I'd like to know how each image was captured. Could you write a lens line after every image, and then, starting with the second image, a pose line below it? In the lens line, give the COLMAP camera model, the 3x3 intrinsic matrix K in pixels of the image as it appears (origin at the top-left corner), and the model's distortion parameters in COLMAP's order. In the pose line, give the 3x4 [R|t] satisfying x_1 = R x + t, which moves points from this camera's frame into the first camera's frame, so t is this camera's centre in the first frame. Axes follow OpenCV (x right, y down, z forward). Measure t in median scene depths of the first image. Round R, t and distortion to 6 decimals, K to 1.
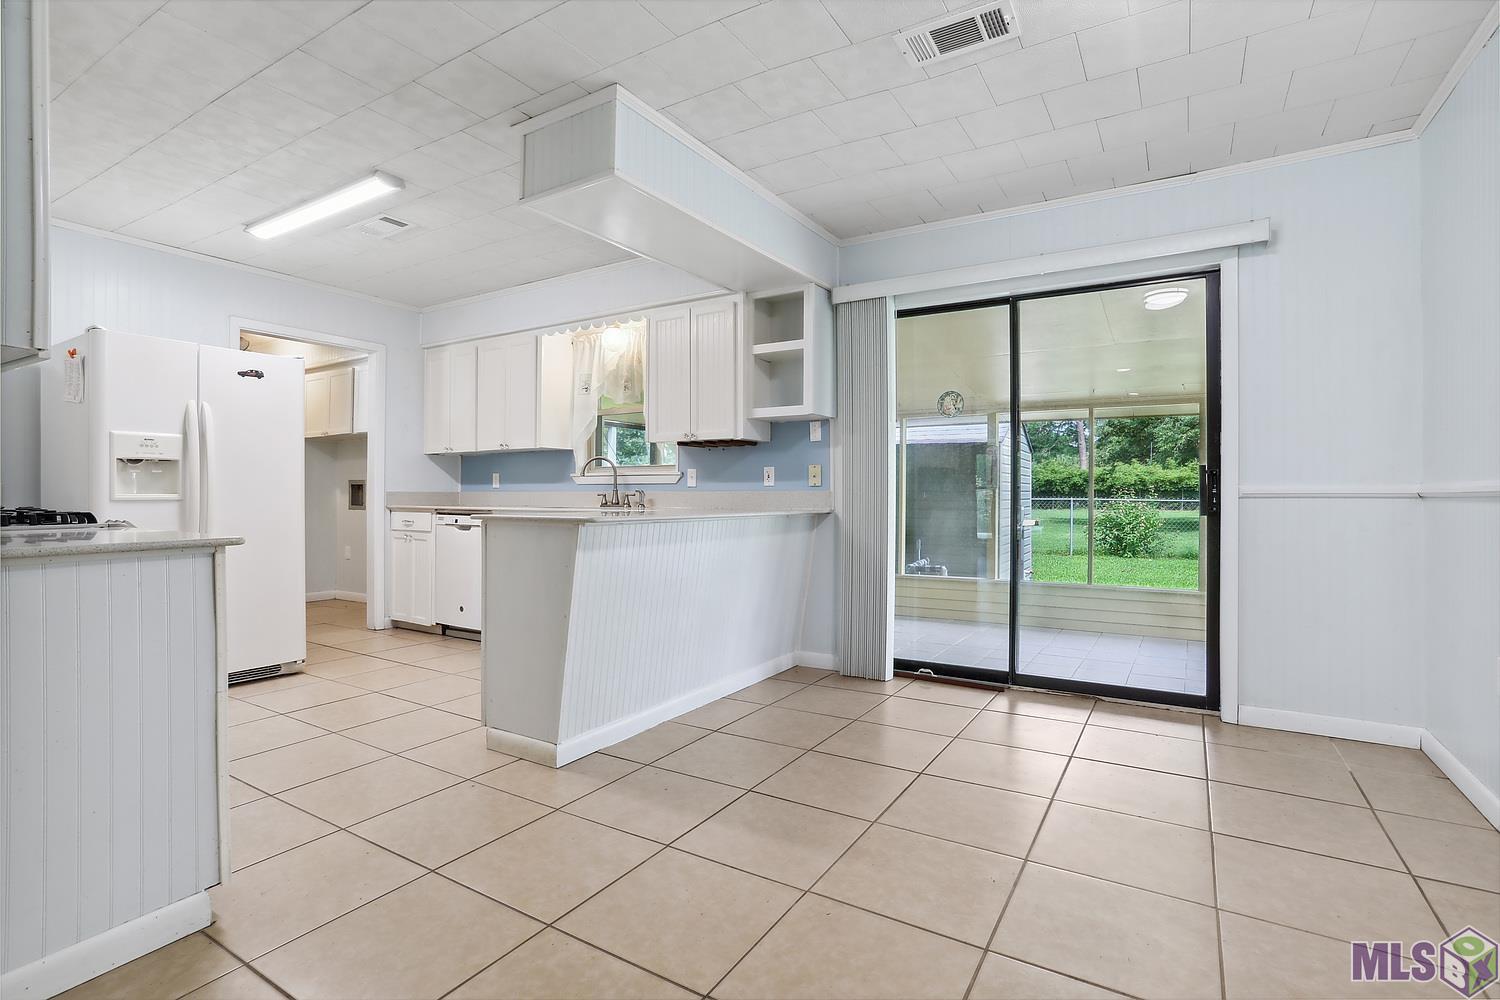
lens RADIAL K [[727.1, 0, 747.5], [0, 727.1, 495.8], [0, 0, 1]] dist [-0.054753, 0.029545]
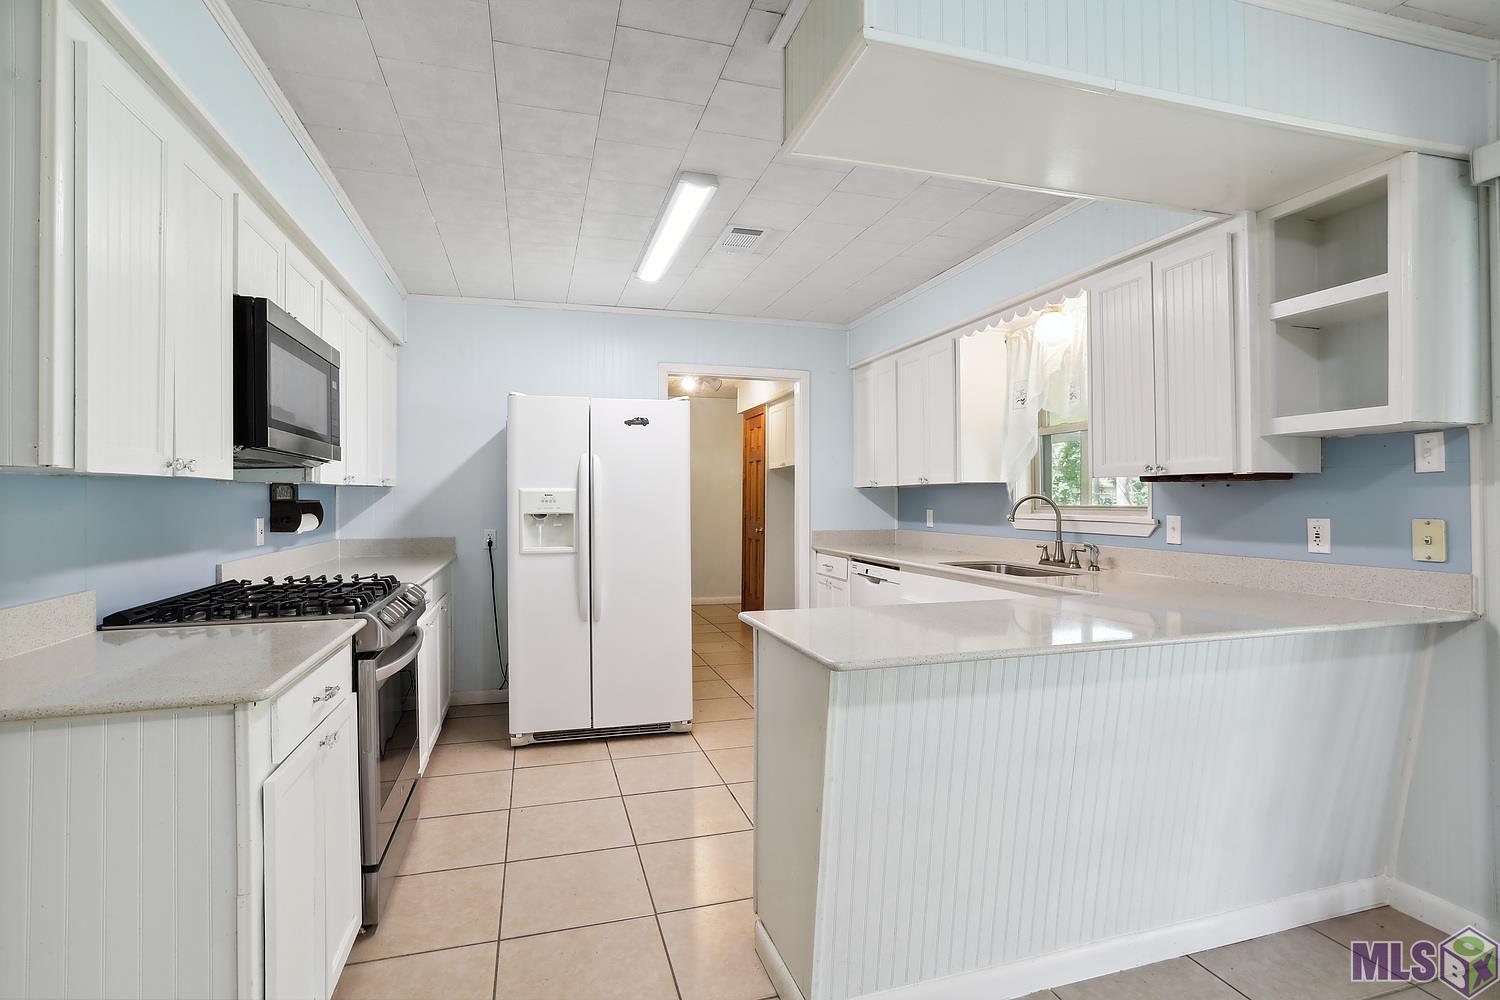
lens RADIAL K [[727.1, 0, 747.5], [0, 727.1, 495.8], [0, 0, 1]] dist [-0.054753, 0.029545]
pose [[0.749027, -0.006726, -0.662506, 0.063496], [0.002799, 0.999972, -0.006987, -0.055747], [0.662534, 0.003379, 0.749024, 0.315604]]
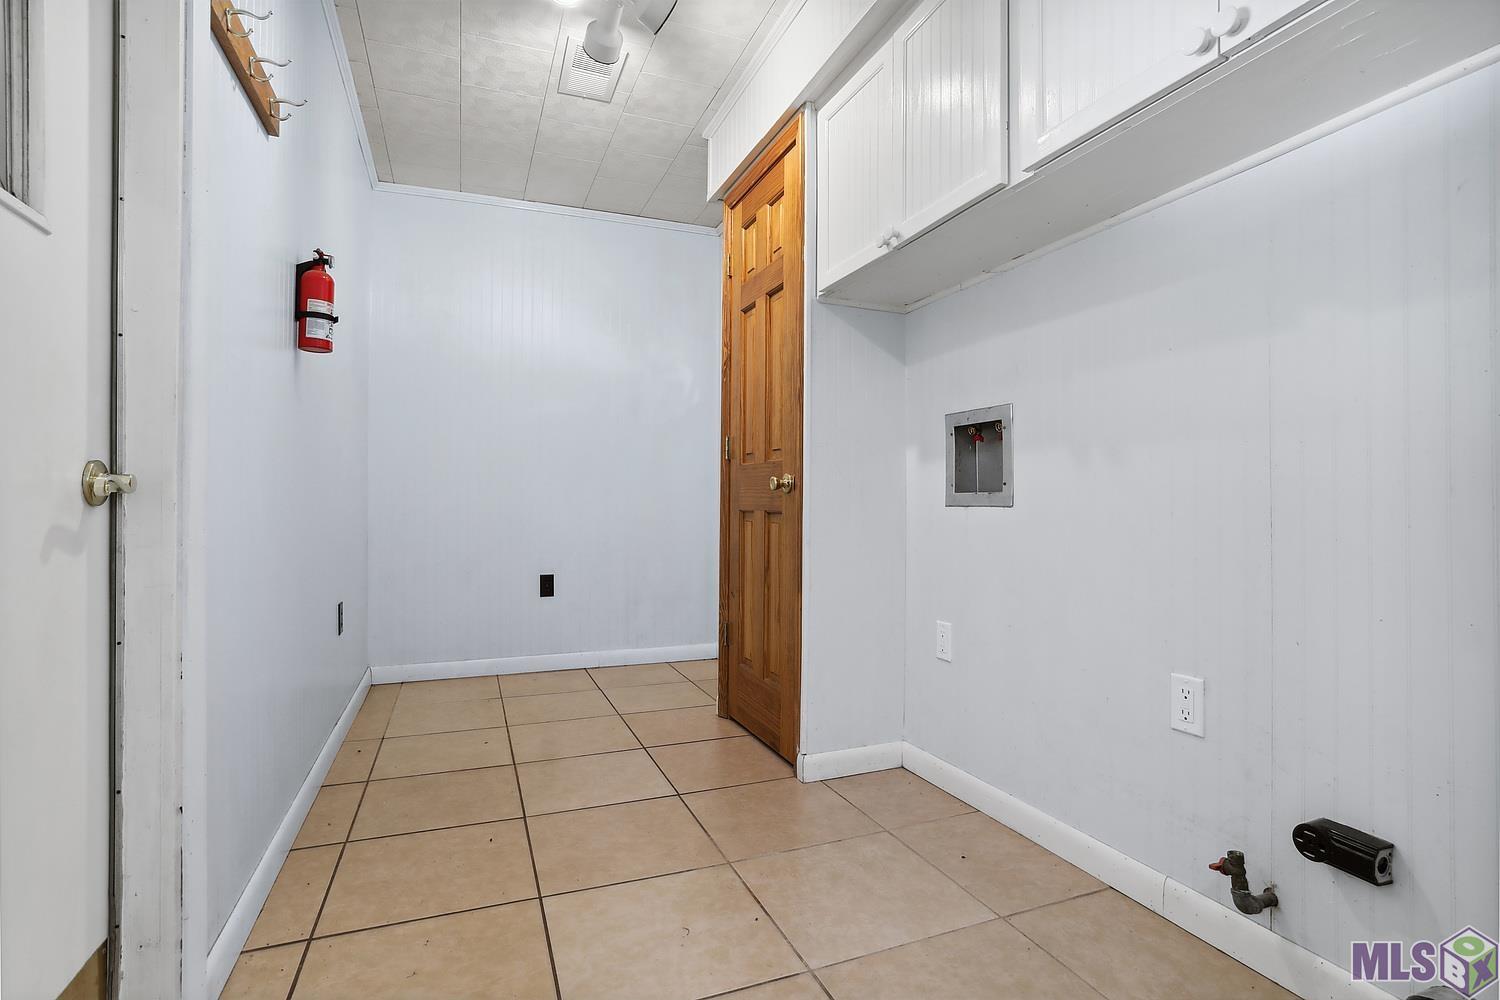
lens RADIAL K [[727.1, 0, 747.5], [0, 727.1, 495.8], [0, 0, 1]] dist [-0.054753, 0.029545]
pose [[0.791123, 0.000194, -0.611658, -0.698968], [0.001866, 0.999995, 0.002731, 0.021269], [0.611655, -0.003302, 0.791118, 1.121719]]
